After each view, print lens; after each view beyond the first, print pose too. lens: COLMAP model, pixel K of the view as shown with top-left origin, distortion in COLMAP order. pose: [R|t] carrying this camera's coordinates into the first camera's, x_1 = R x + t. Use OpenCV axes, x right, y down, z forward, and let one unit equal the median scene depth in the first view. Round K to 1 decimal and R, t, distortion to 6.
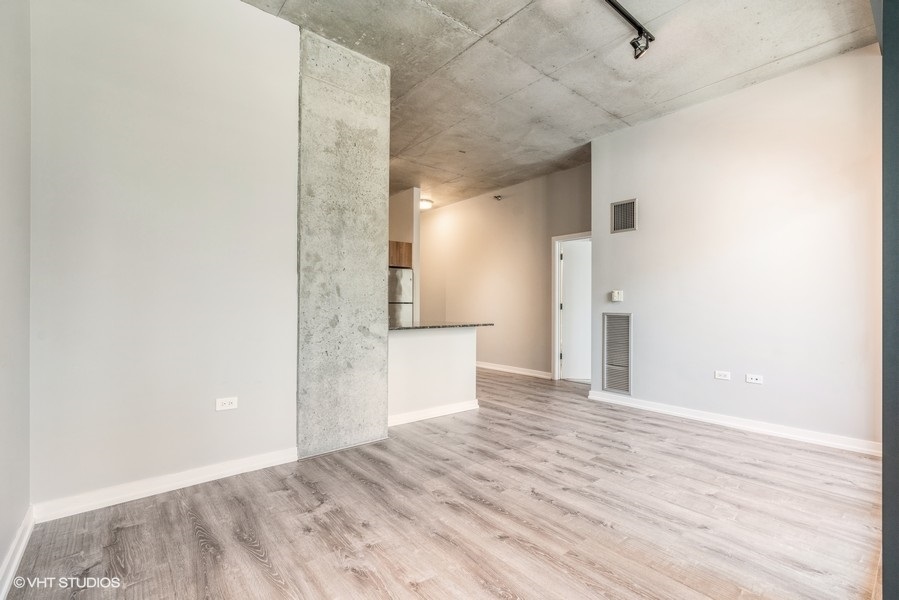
lens RADIAL K [[399.8, 0, 447.2], [0, 399.8, 302.7], [0, 0, 1]] dist [-0.010563, 0.003389]
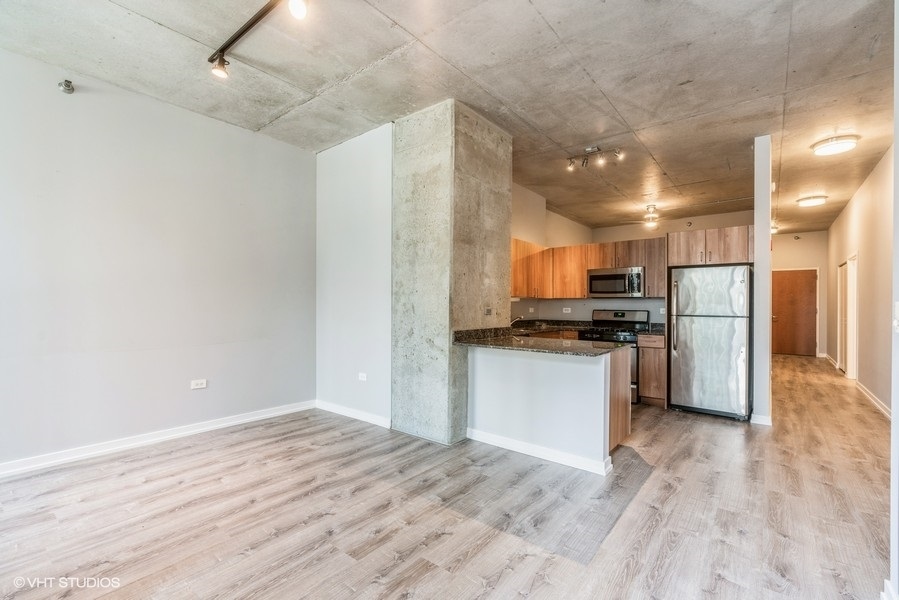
lens RADIAL K [[399.8, 0, 451.4], [0, 399.8, 303.2], [0, 0, 1]] dist [-0.010563, 0.003389]
pose [[0.205656, -0.004427, -0.978614, 1.044508], [0.001328, 0.999990, -0.004245, -0.043742], [0.978623, -0.000427, 0.205660, 0.909140]]
